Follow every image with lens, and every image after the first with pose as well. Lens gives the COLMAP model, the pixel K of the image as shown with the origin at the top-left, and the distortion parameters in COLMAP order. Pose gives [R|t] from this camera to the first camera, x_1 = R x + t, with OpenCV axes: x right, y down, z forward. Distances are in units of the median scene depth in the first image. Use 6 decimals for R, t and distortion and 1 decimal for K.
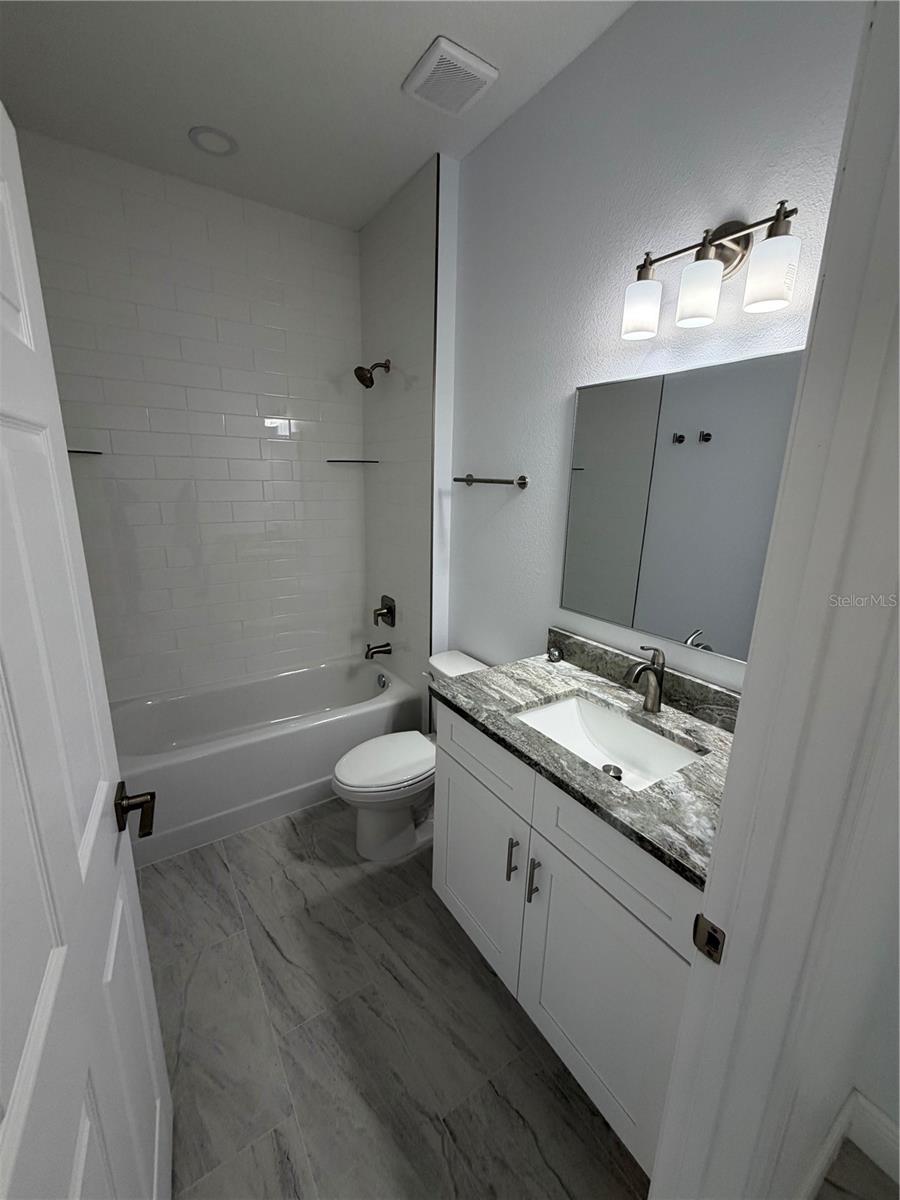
lens RADIAL K [[478.3, 0, 447.8], [0, 478.3, 597.2], [0, 0, 1]] dist [0.001153, 0.000200]
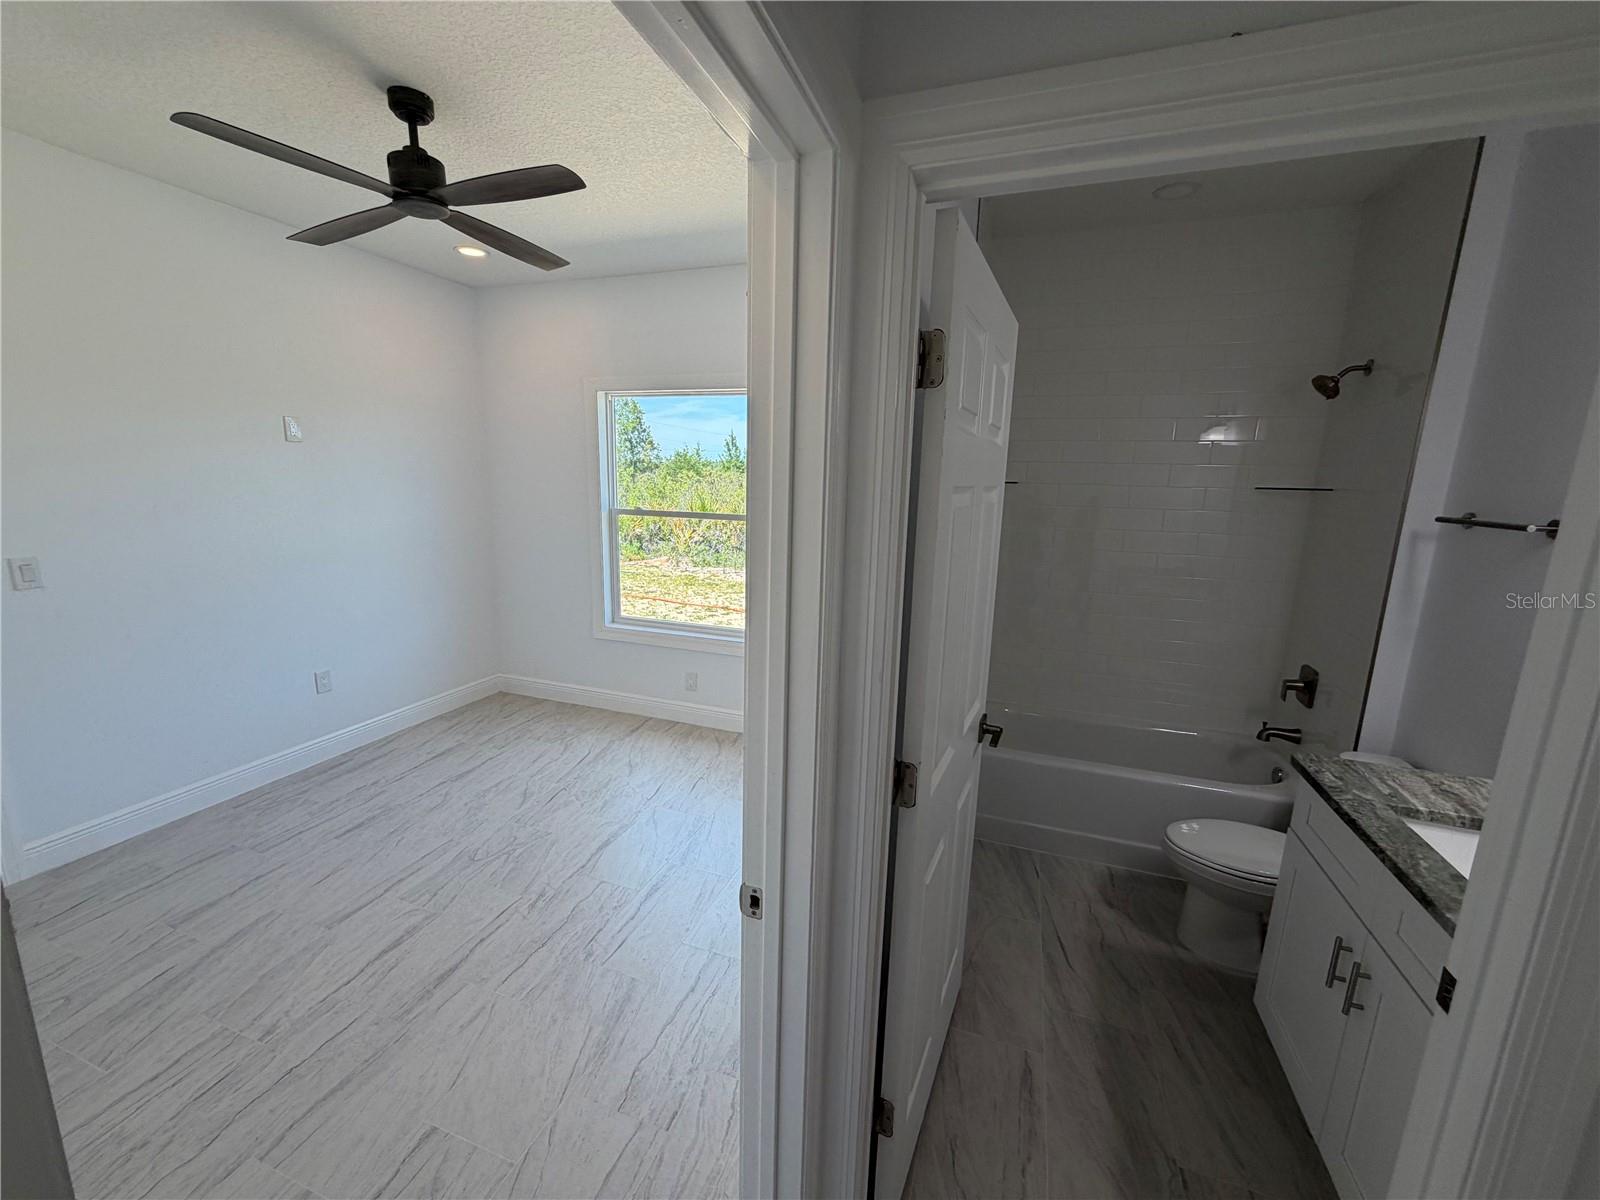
lens RADIAL K [[637.7, 0, 800.1], [0, 637.7, 597.7], [0, 0, 1]] dist [0.001153, 0.000200]
pose [[0.603017, 0.144543, -0.784524, 0.235511], [-0.208081, 0.977902, 0.020232, 0.056787], [0.770112, 0.151045, 0.619769, -0.361328]]
